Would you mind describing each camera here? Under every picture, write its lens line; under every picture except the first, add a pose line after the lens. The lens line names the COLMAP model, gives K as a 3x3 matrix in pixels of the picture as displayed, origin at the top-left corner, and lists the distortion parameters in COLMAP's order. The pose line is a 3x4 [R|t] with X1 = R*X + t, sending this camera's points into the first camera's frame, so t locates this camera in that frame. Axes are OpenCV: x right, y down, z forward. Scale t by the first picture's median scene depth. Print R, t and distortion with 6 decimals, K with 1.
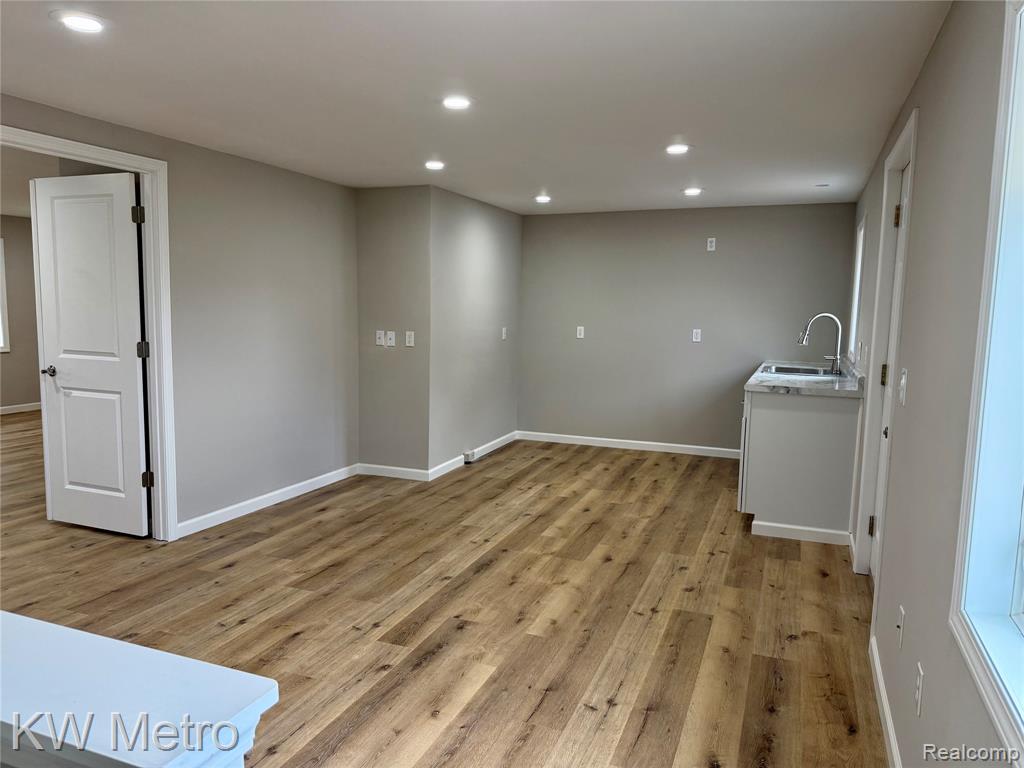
lens RADIAL K [[727.4, 0, 511.8], [0, 727.4, 383.5], [0, 0, 1]] dist [-0.010520, -0.005818]
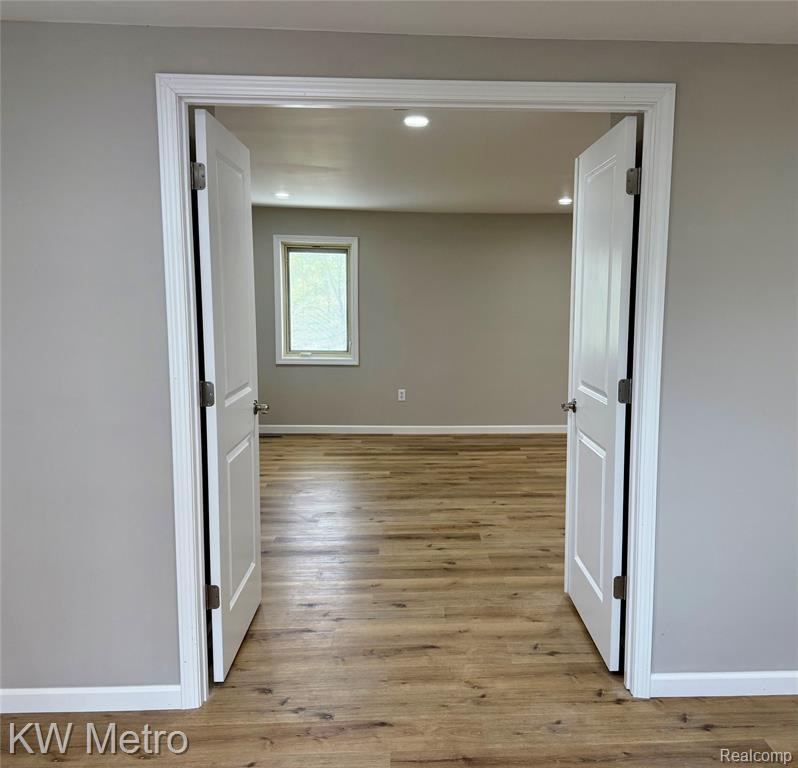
lens RADIAL K [[769.0, 0, 399.2], [0, 769.0, 387.8], [0, 0, 1]] dist [-0.003831, 0.000000]
pose [[0.432369, 0.084706, -0.897709, 0.015495], [-0.096716, 0.994191, 0.047228, -0.060955], [0.896495, 0.066404, 0.438050, 0.511490]]
